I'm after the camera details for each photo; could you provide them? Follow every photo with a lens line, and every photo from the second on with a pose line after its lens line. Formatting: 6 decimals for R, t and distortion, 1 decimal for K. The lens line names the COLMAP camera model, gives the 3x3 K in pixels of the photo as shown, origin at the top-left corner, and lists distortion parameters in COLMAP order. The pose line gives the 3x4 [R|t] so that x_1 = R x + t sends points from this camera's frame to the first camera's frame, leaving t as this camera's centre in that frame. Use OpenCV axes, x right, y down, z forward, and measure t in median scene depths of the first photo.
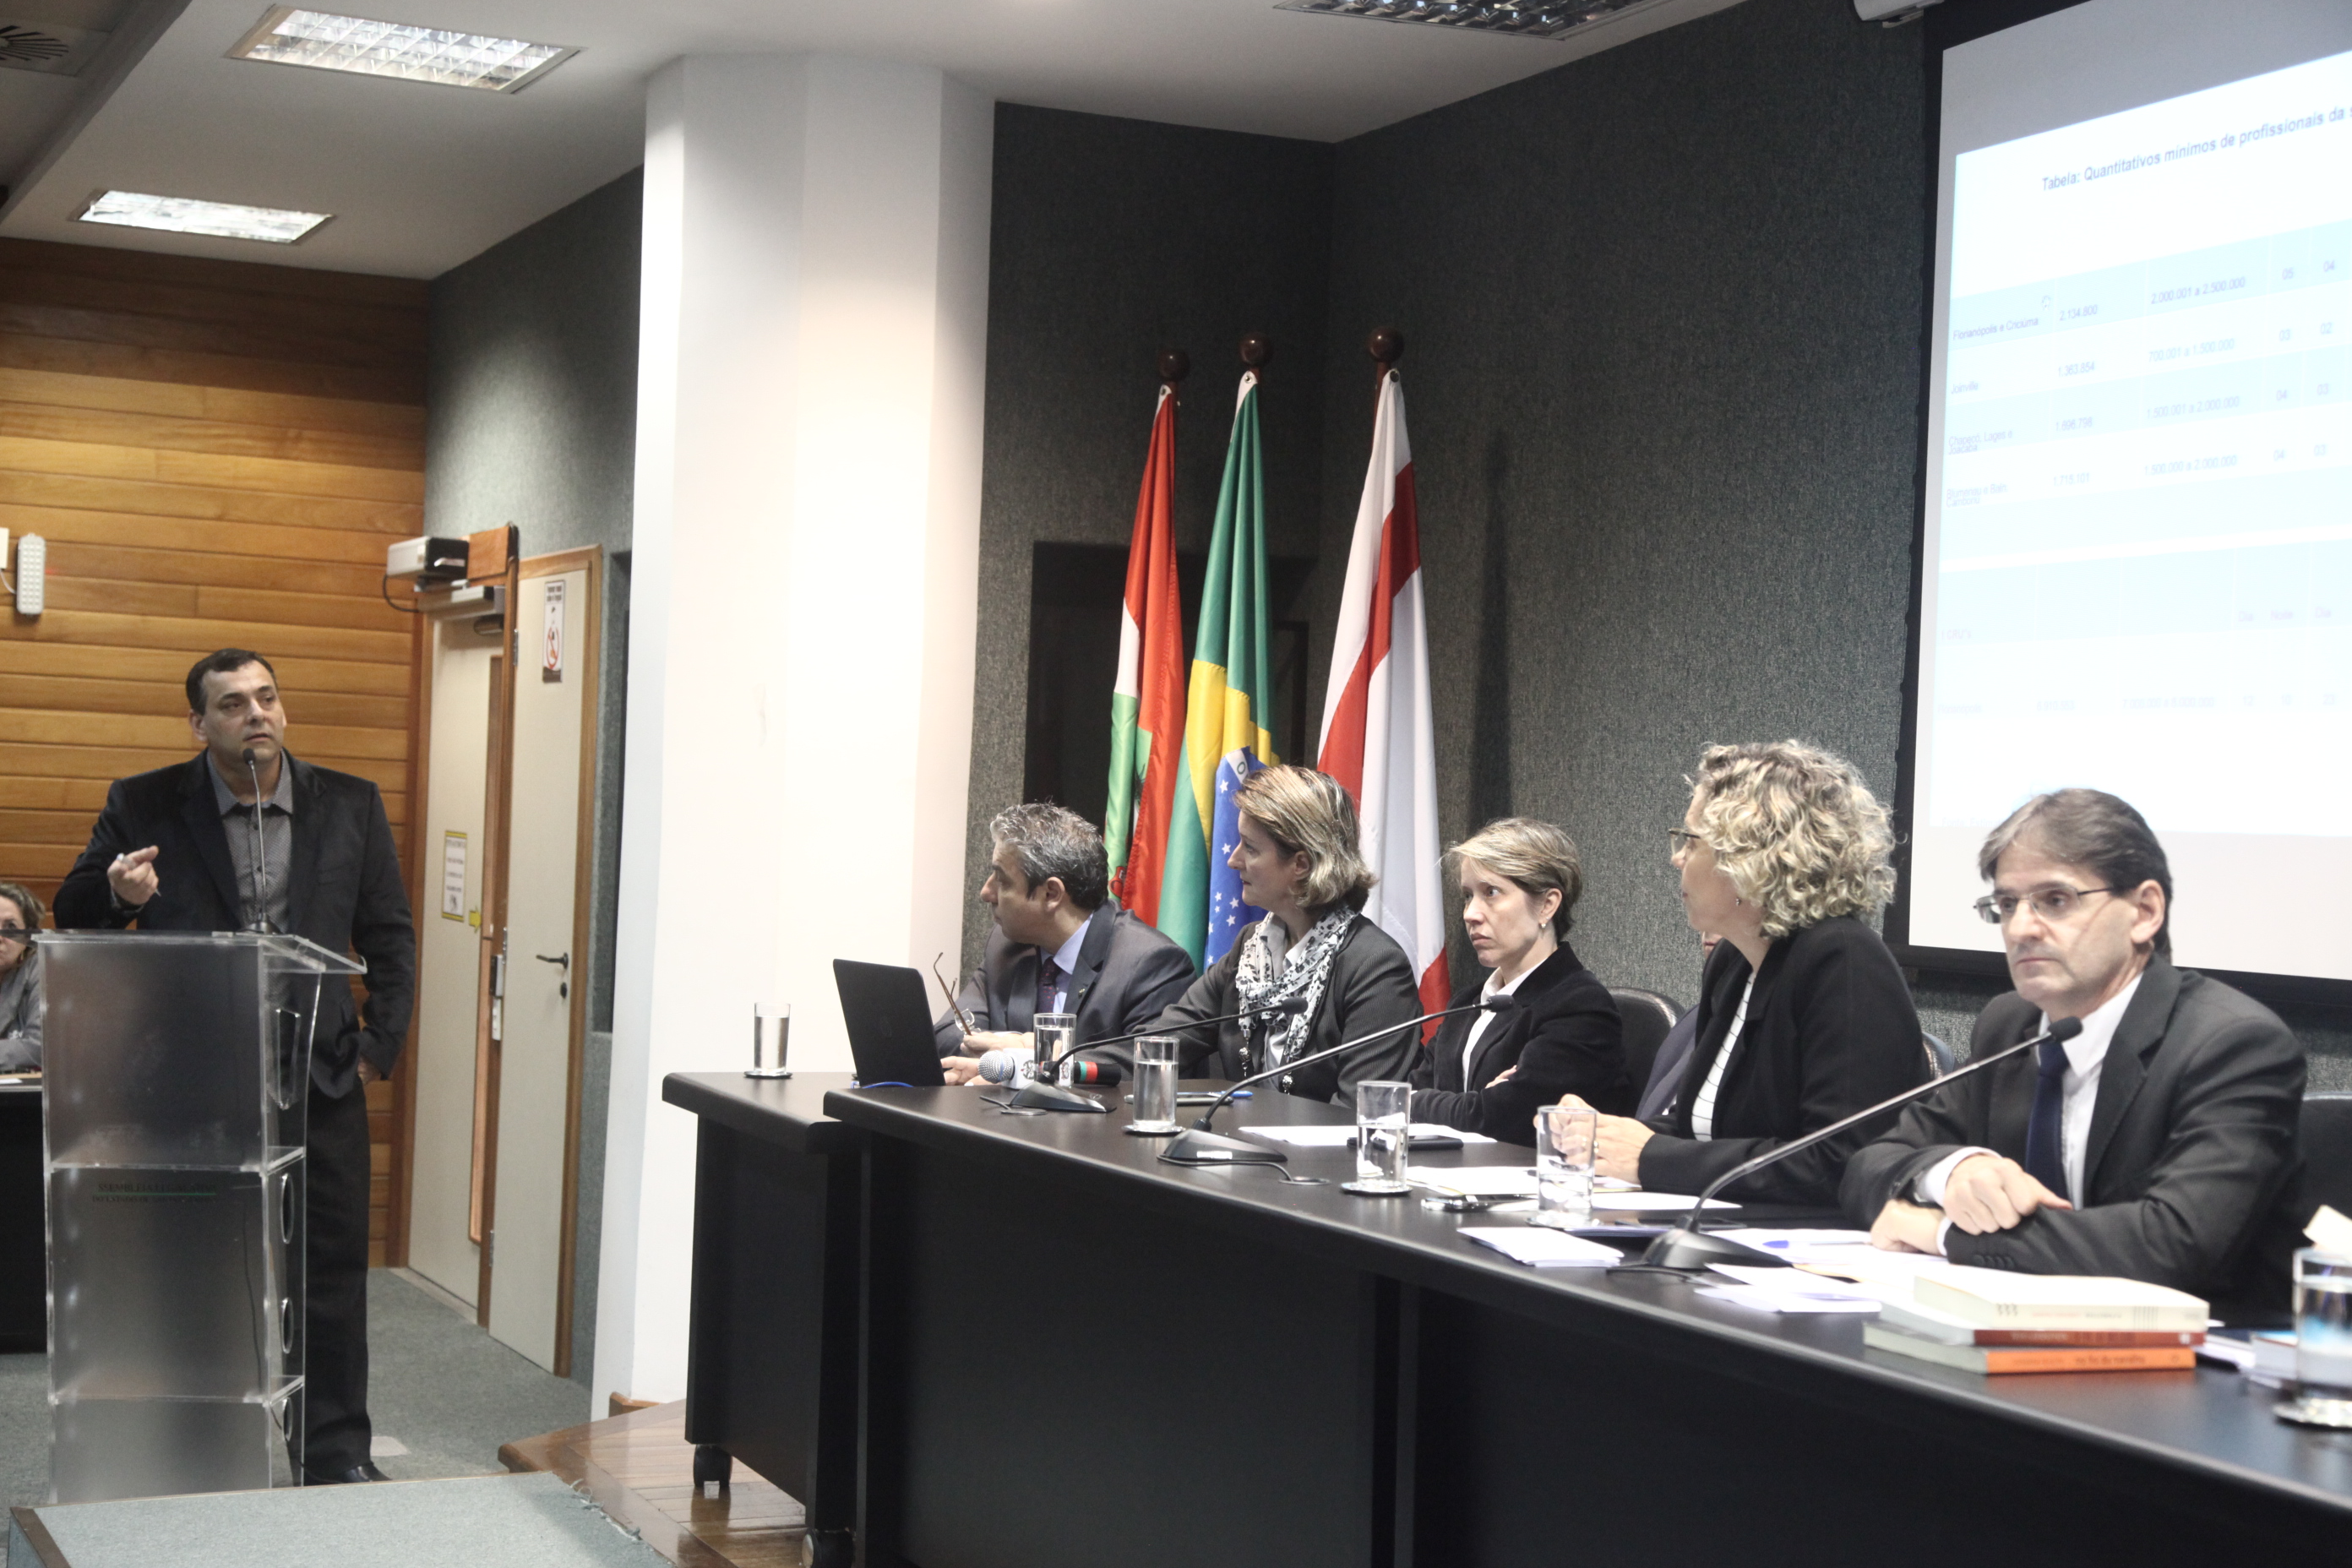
lens RADIAL K [[3634.5, 0, 1110.9], [0, 3634.5, 767.8], [0, 0, 1]] dist [0.426317, 0.000000]
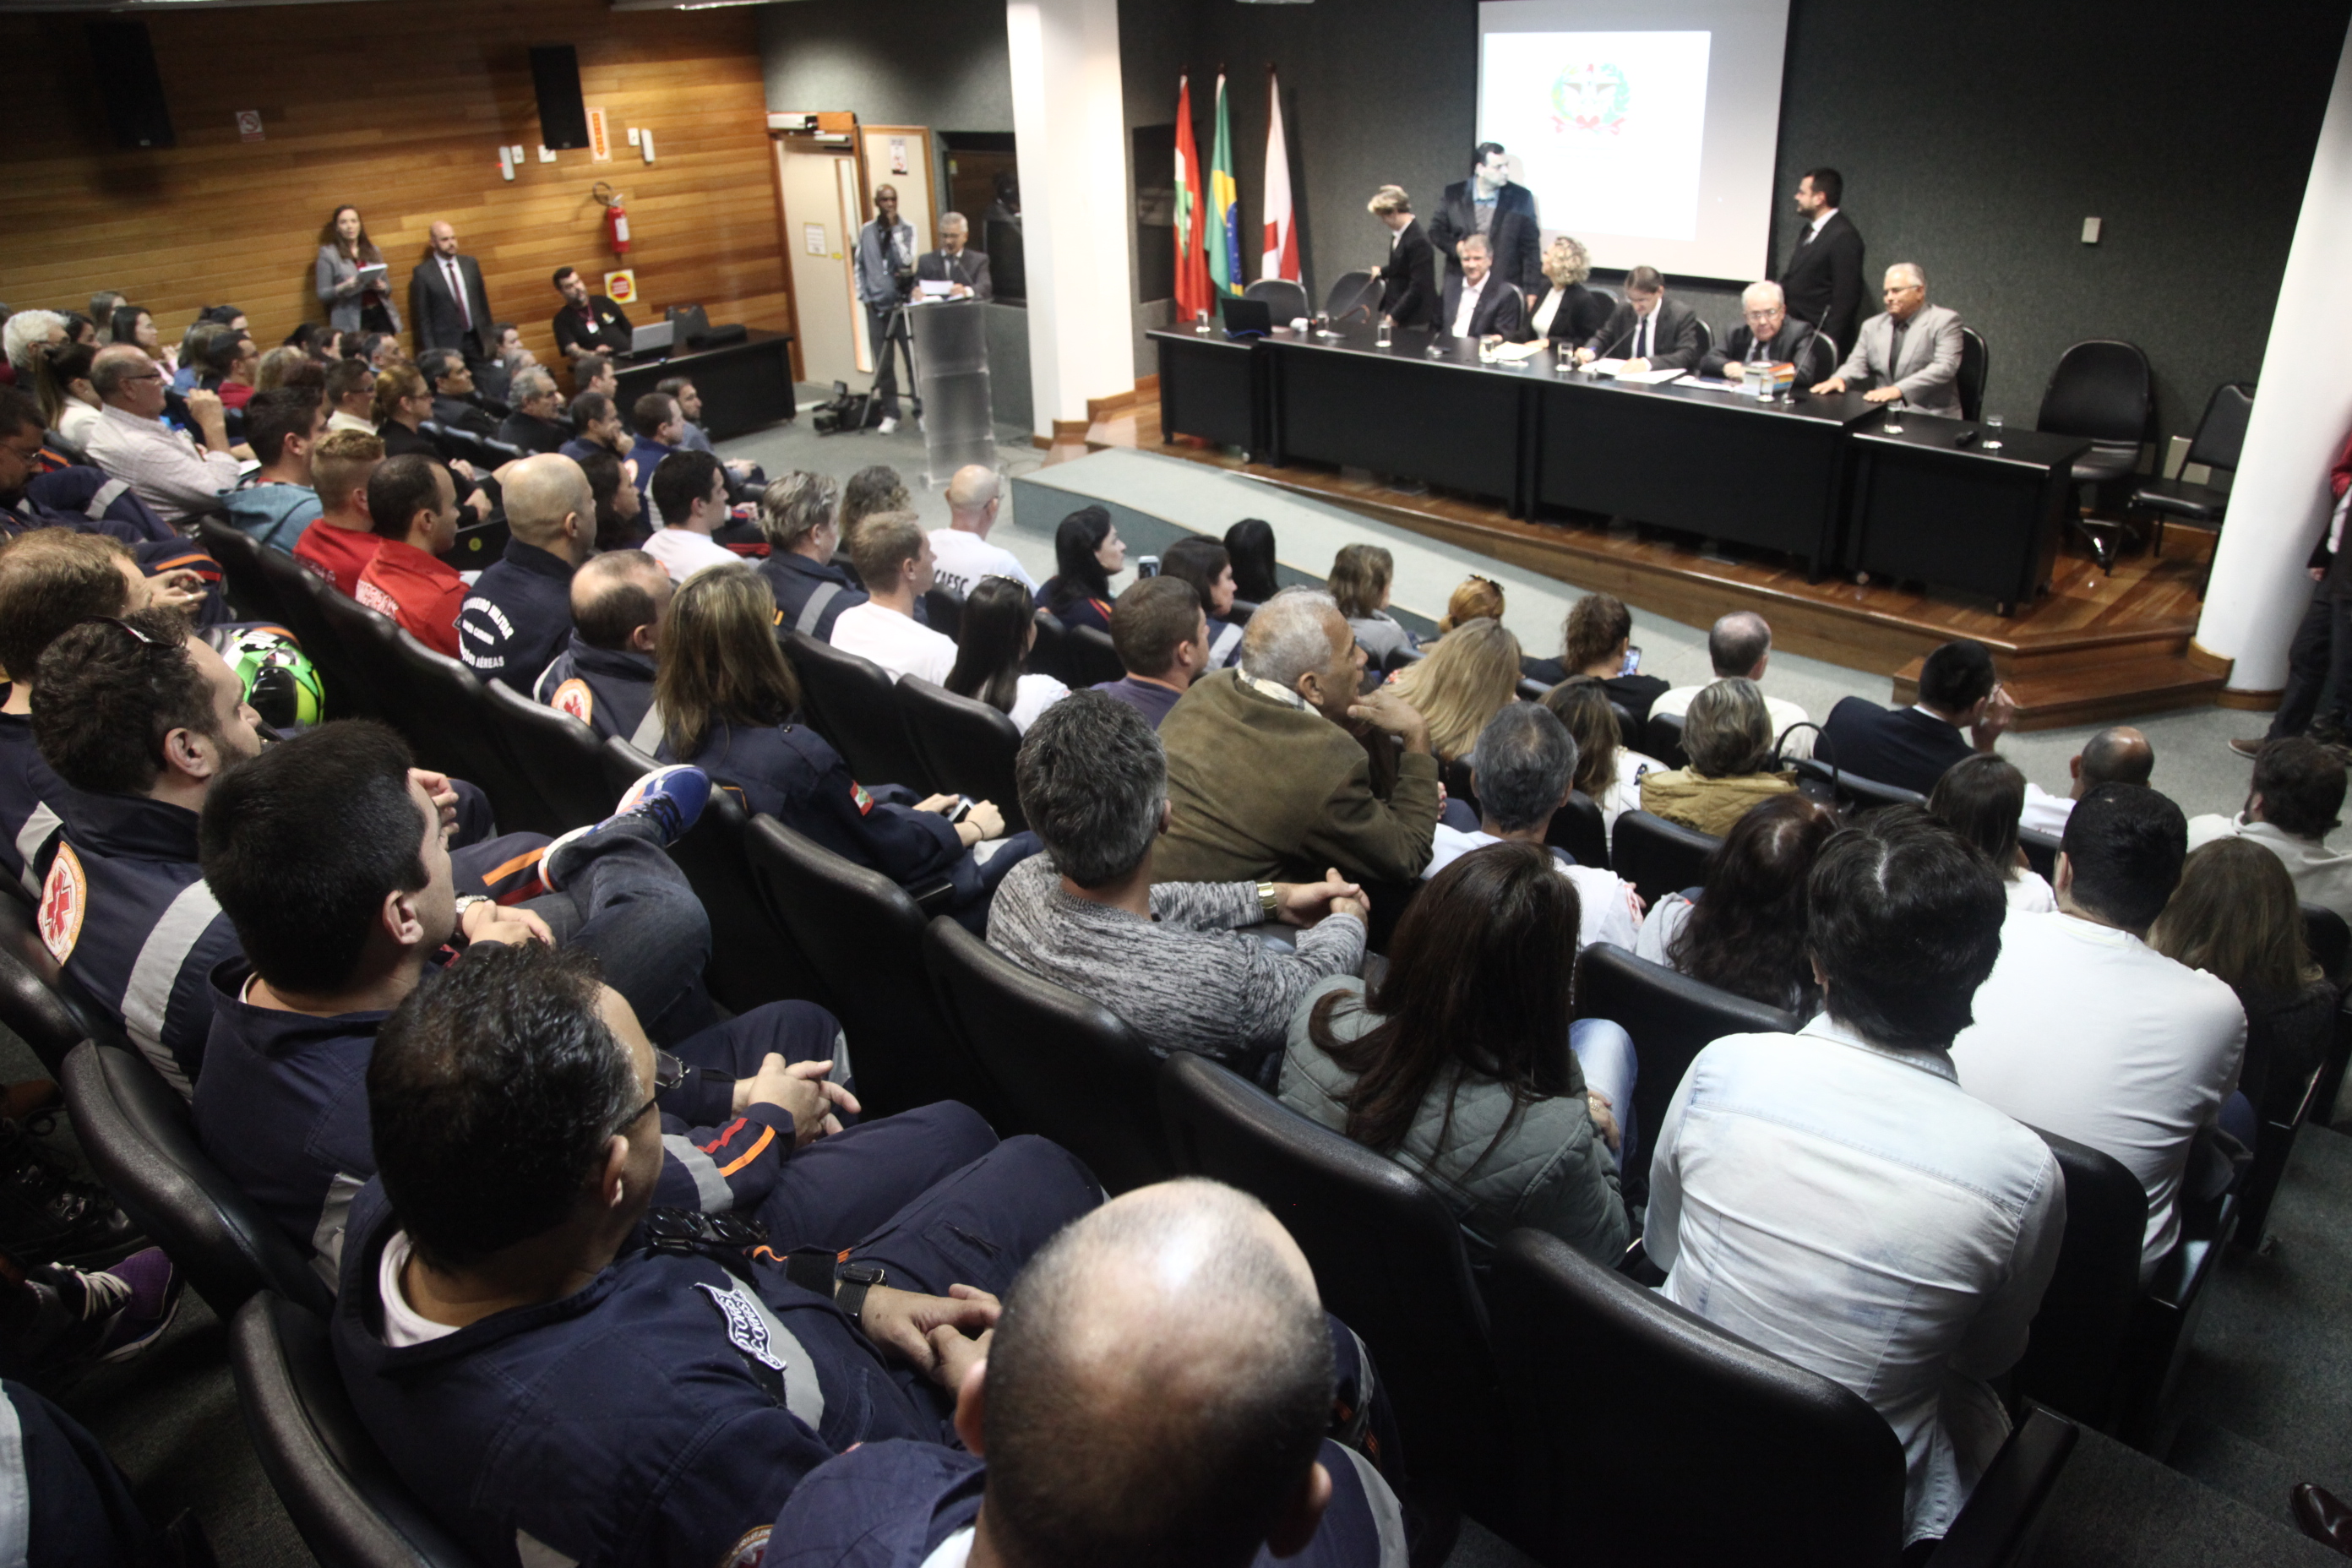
lens RADIAL K [[1624.2, 0, 1180.1], [0, 1624.2, 770.3], [0, 0, 1]] dist [-0.110905, 0.057763]
pose [[0.921906, -0.222320, 0.317274, -0.609778], [0.063471, 0.894564, 0.442410, -0.196467], [-0.382179, -0.387722, 0.838815, -0.399753]]
